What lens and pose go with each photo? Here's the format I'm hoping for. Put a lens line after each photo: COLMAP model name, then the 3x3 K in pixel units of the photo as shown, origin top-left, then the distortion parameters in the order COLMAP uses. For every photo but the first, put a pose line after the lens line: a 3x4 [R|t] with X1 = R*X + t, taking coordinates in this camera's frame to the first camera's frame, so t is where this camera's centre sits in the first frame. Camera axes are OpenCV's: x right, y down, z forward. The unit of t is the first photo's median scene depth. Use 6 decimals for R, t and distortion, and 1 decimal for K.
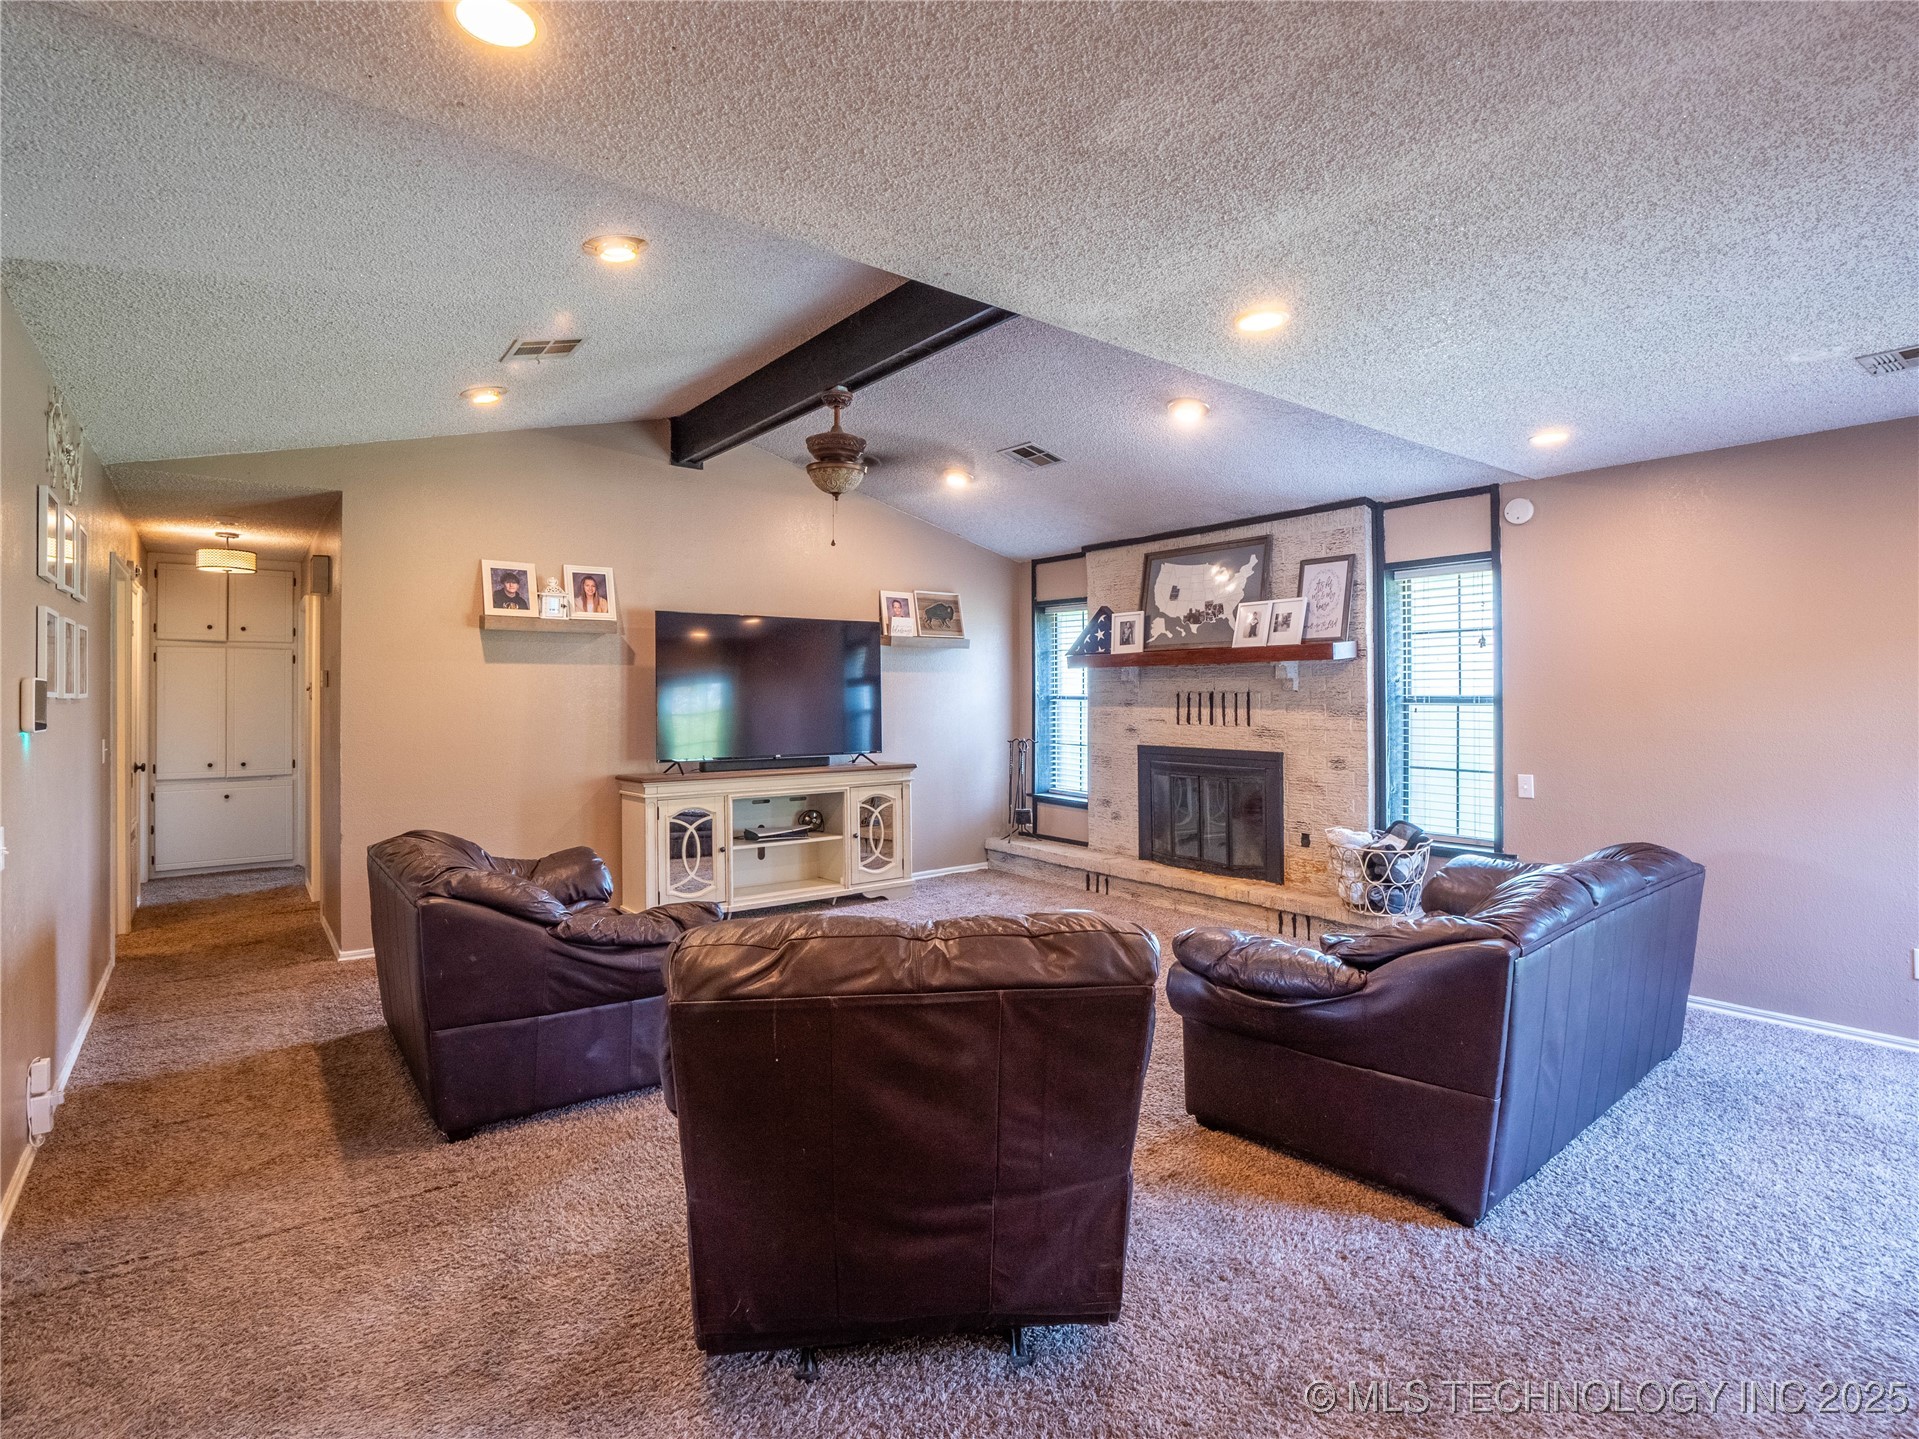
lens RADIAL K [[960.8, 0, 955.8], [0, 960.8, 693.2], [0, 0, 1]] dist [0.006630, -0.016339]
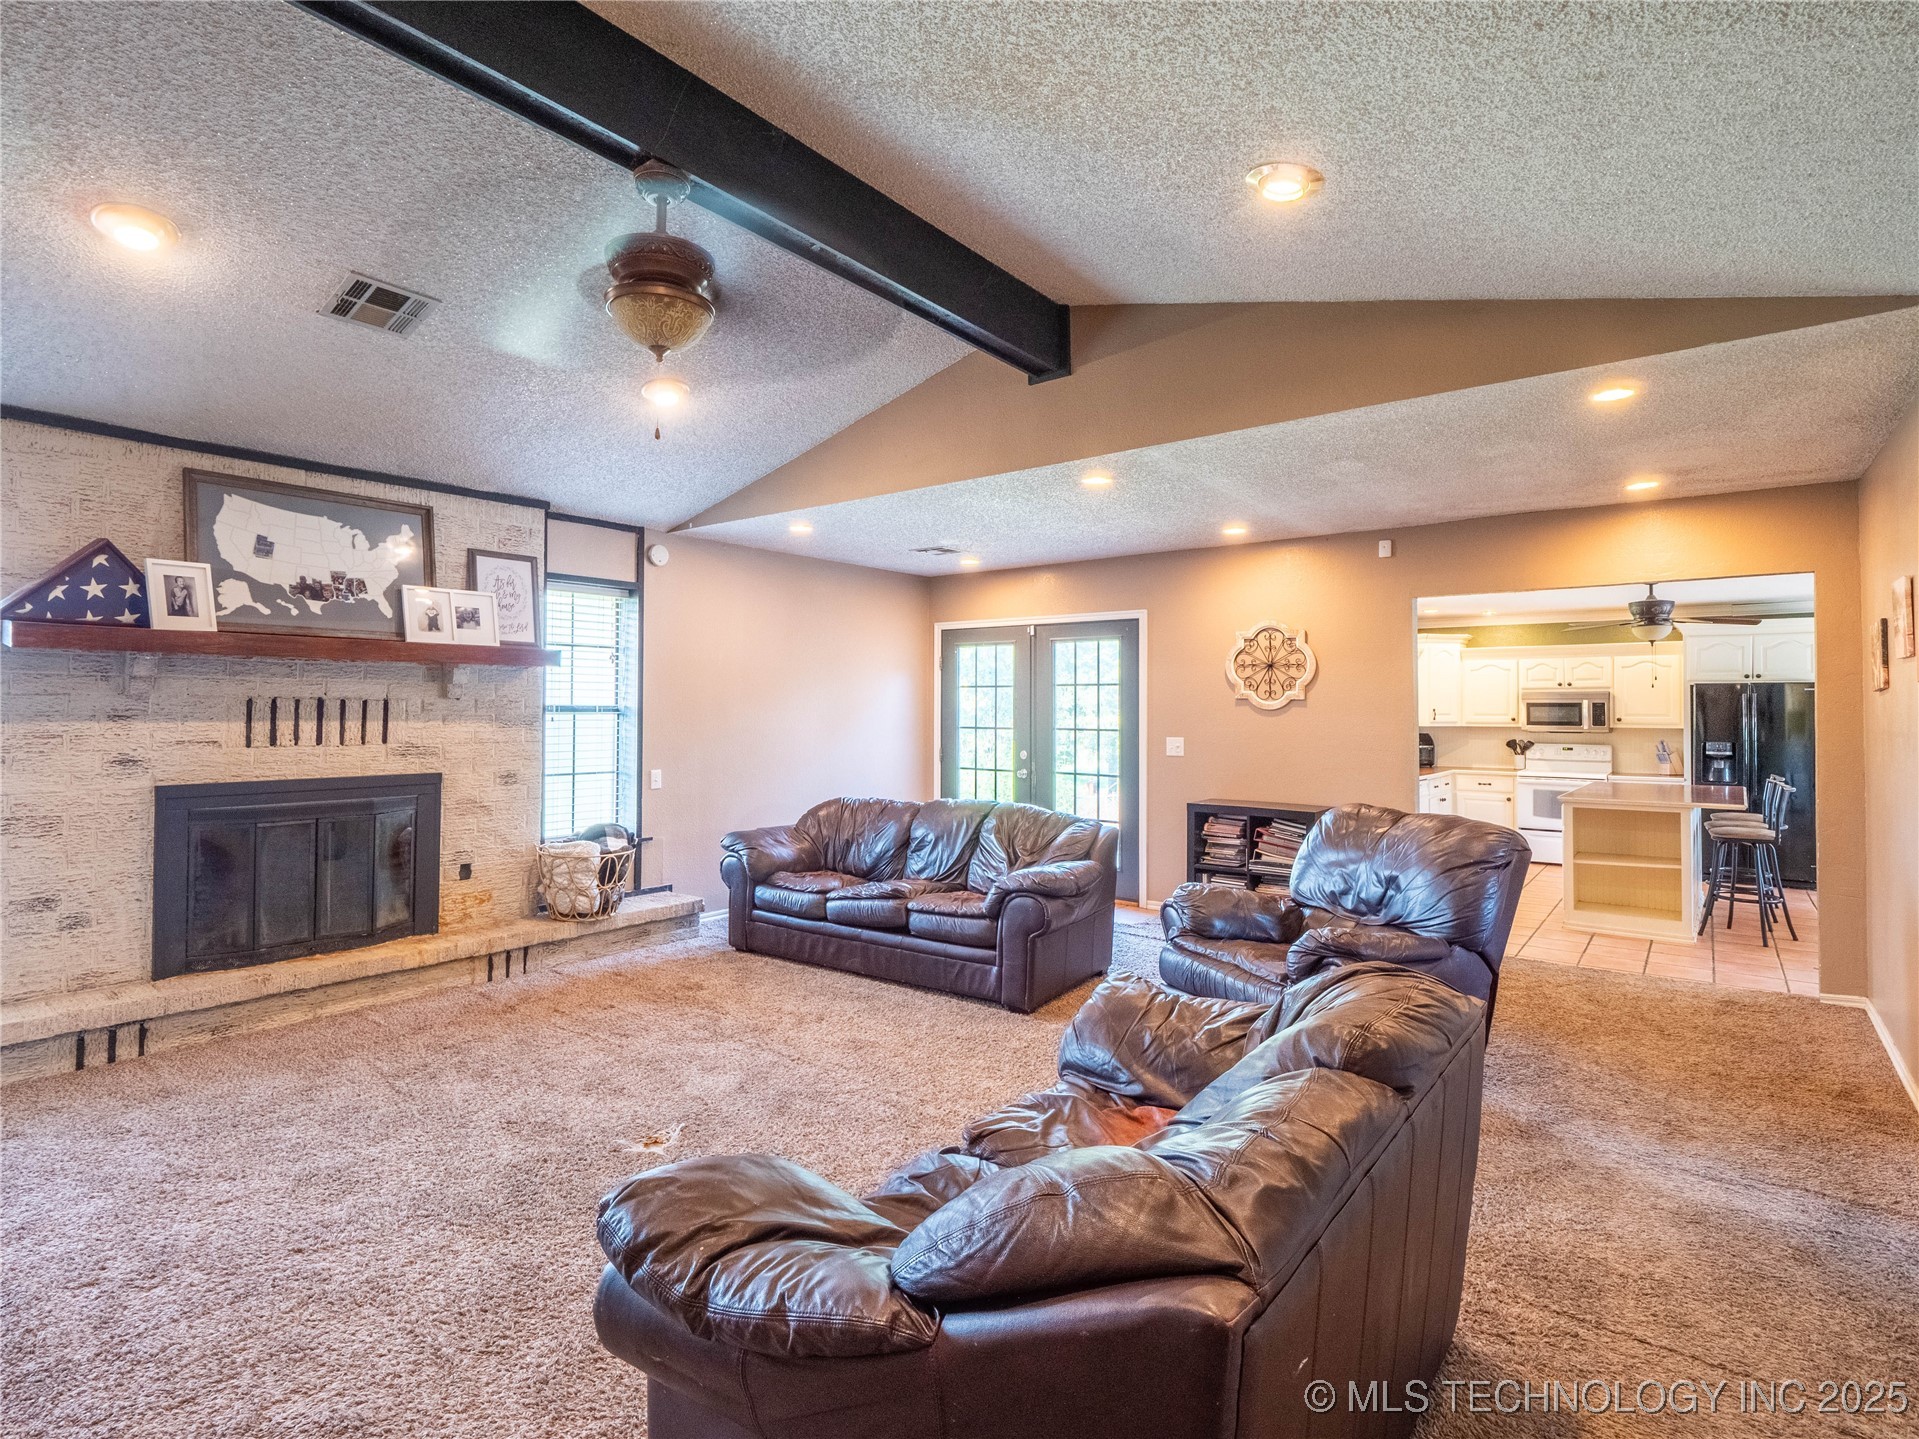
lens RADIAL K [[960.8, 0, 955.8], [0, 960.8, 693.2], [0, 0, 1]] dist [0.006630, -0.016339]
pose [[-0.244183, 0.015213, 0.969610, -0.552029], [-0.006246, 0.999832, -0.017260, 0.004371], [-0.969709, -0.010271, -0.244046, 0.740493]]
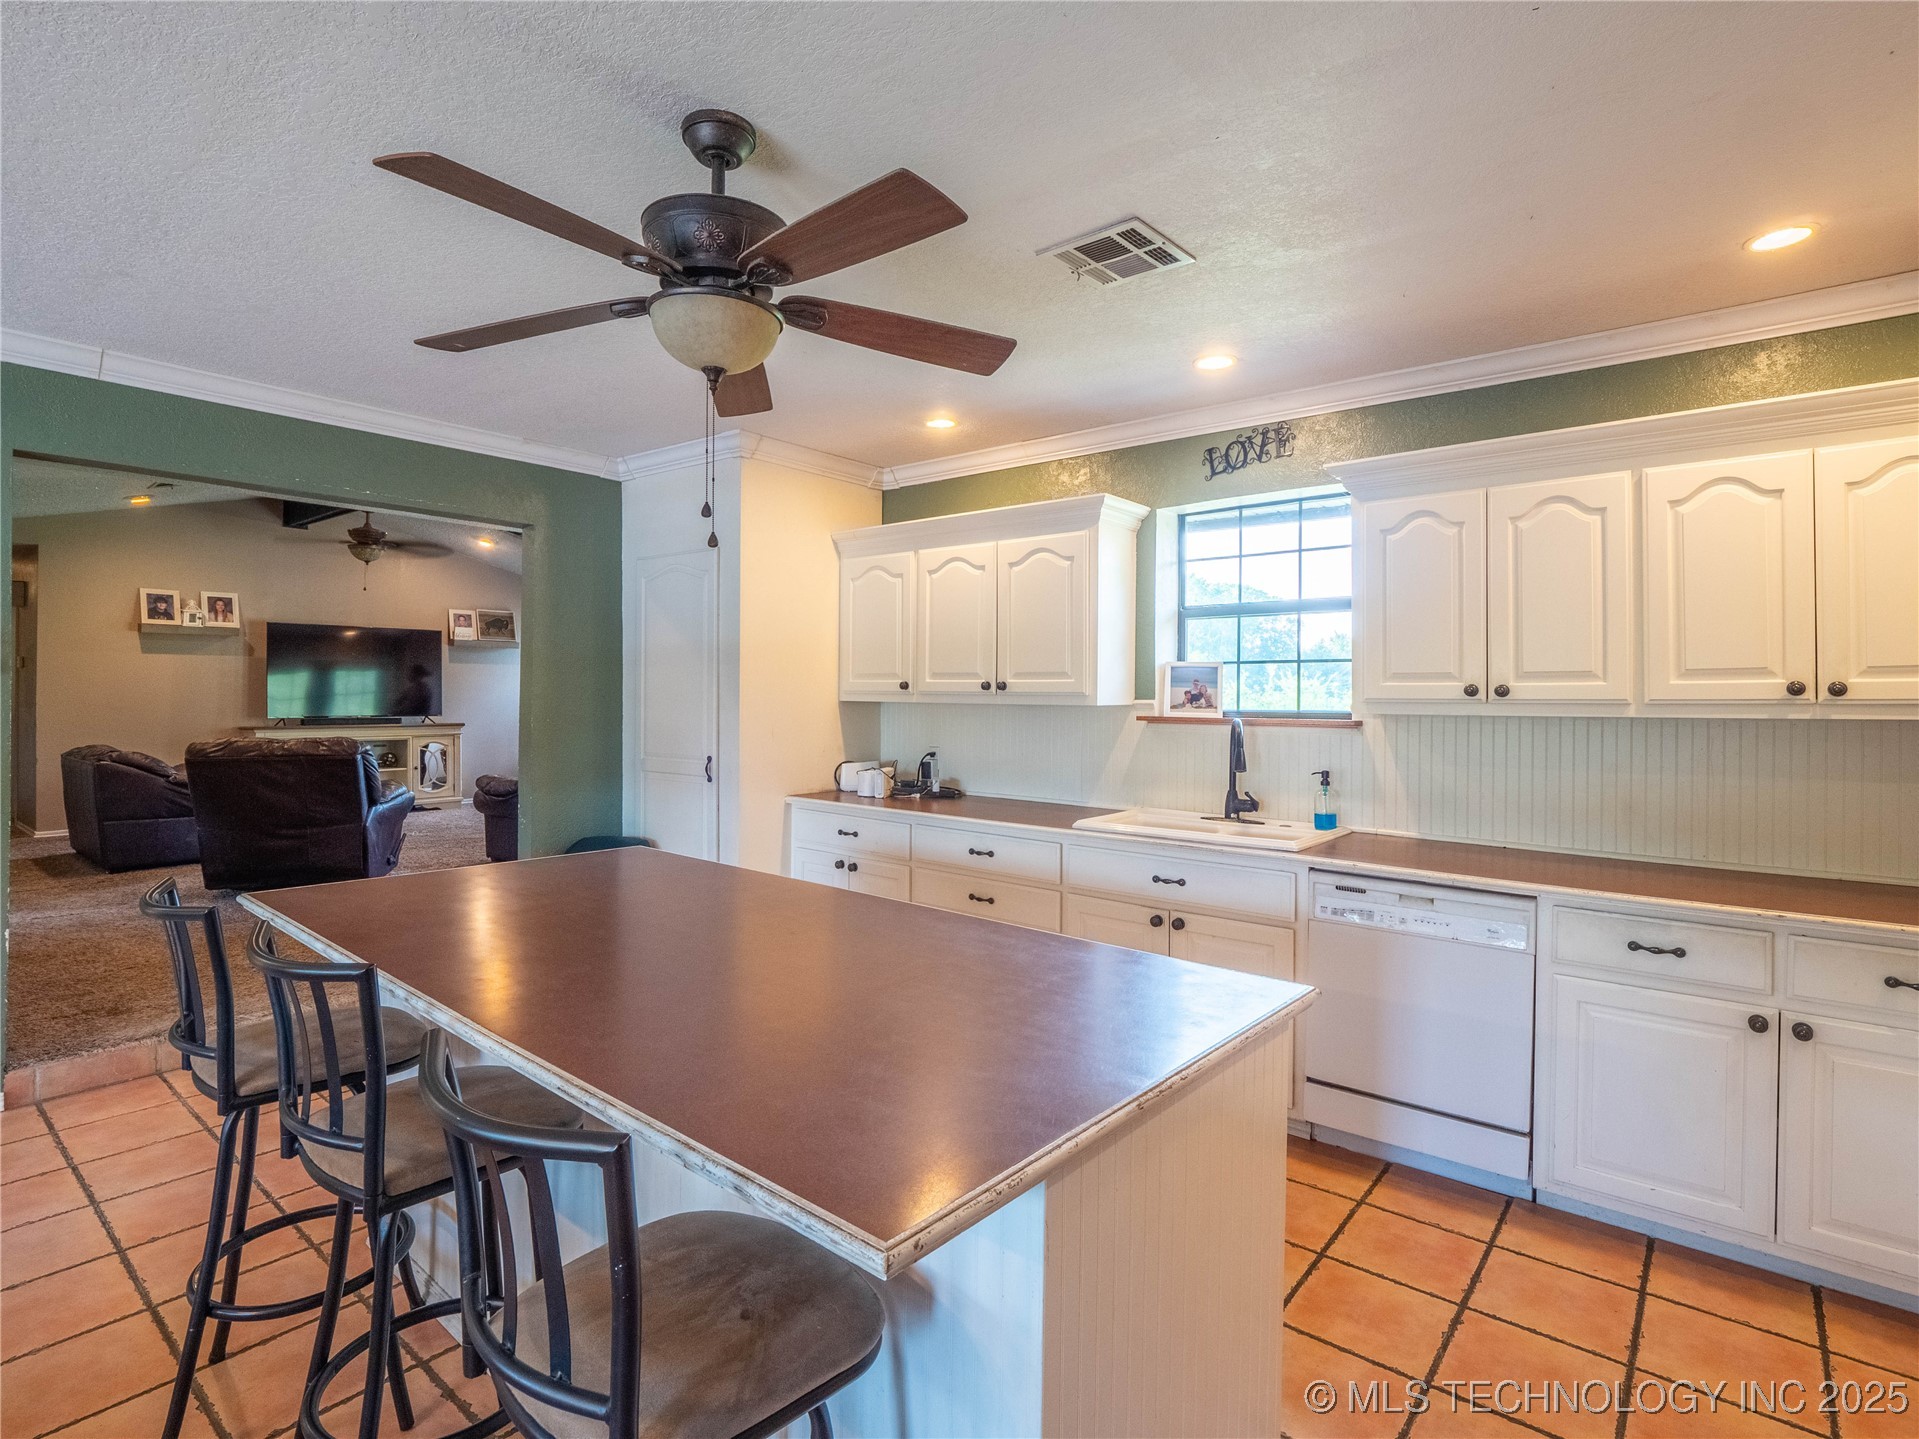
lens RADIAL K [[960.8, 0, 955.8], [0, 960.8, 693.2], [0, 0, 1]] dist [0.006630, -0.016339]
pose [[0.973862, 0.007967, 0.227002, 0.452399], [-0.008424, 0.999964, 0.001044, 0.020833], [-0.226985, -0.002929, 0.973894, -0.828433]]
